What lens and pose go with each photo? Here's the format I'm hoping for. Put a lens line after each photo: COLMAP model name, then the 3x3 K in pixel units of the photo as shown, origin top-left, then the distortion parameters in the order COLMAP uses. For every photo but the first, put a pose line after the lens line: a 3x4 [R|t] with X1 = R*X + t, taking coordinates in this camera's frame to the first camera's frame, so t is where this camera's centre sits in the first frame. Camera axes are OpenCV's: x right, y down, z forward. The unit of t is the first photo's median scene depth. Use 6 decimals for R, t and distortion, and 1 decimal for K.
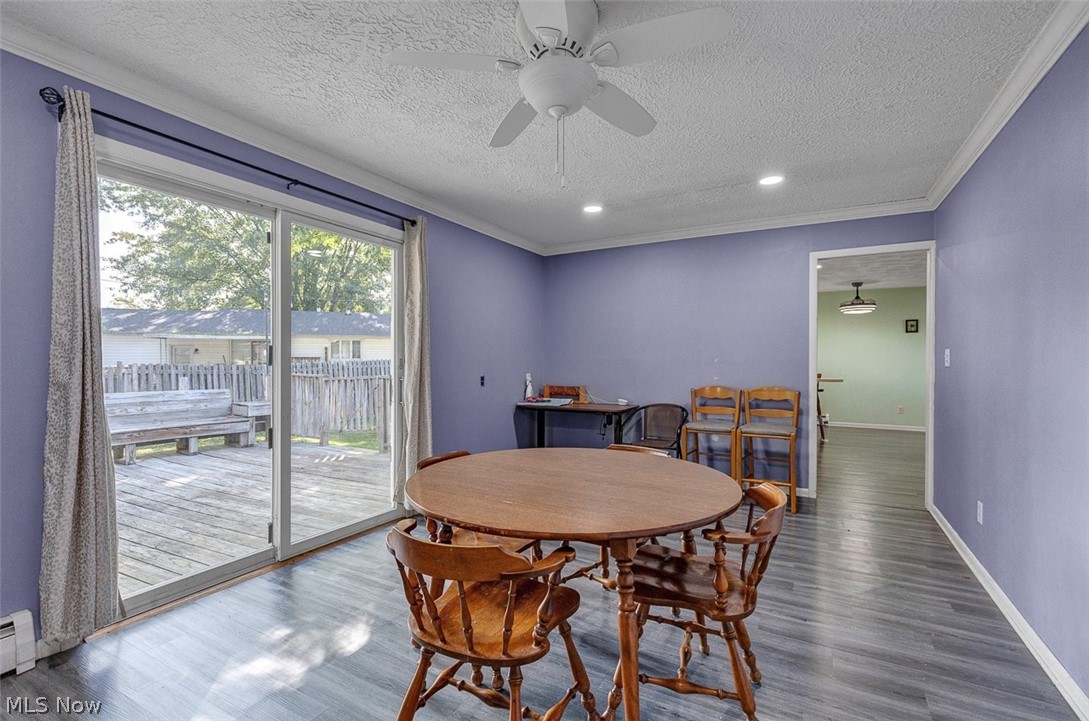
lens RADIAL K [[508.7, 0, 550.1], [0, 508.7, 363.7], [0, 0, 1]] dist [0.005555, -0.000162]
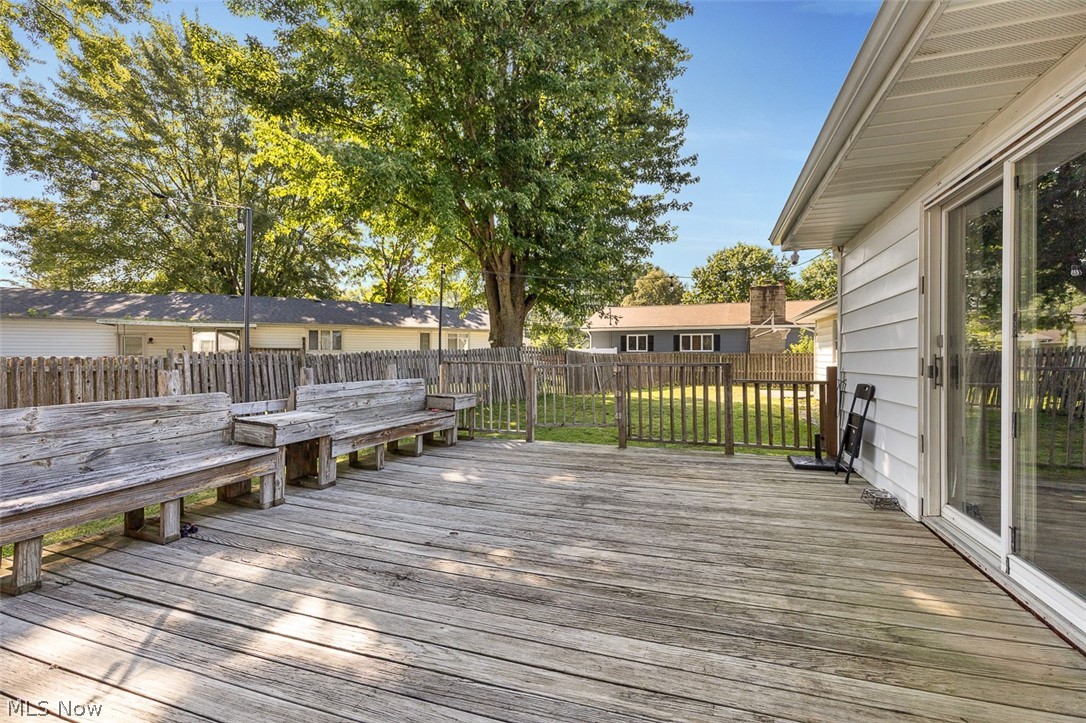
lens RADIAL K [[507.3, 0, 548.6], [0, 507.3, 364.7], [0, 0, 1]] dist [0.005555, -0.000162]
pose [[0.985466, -0.001526, 0.169867, -0.149362], [-0.000659, 0.999918, 0.012807, 0.003948], [-0.169873, -0.012733, 0.985384, 0.032705]]
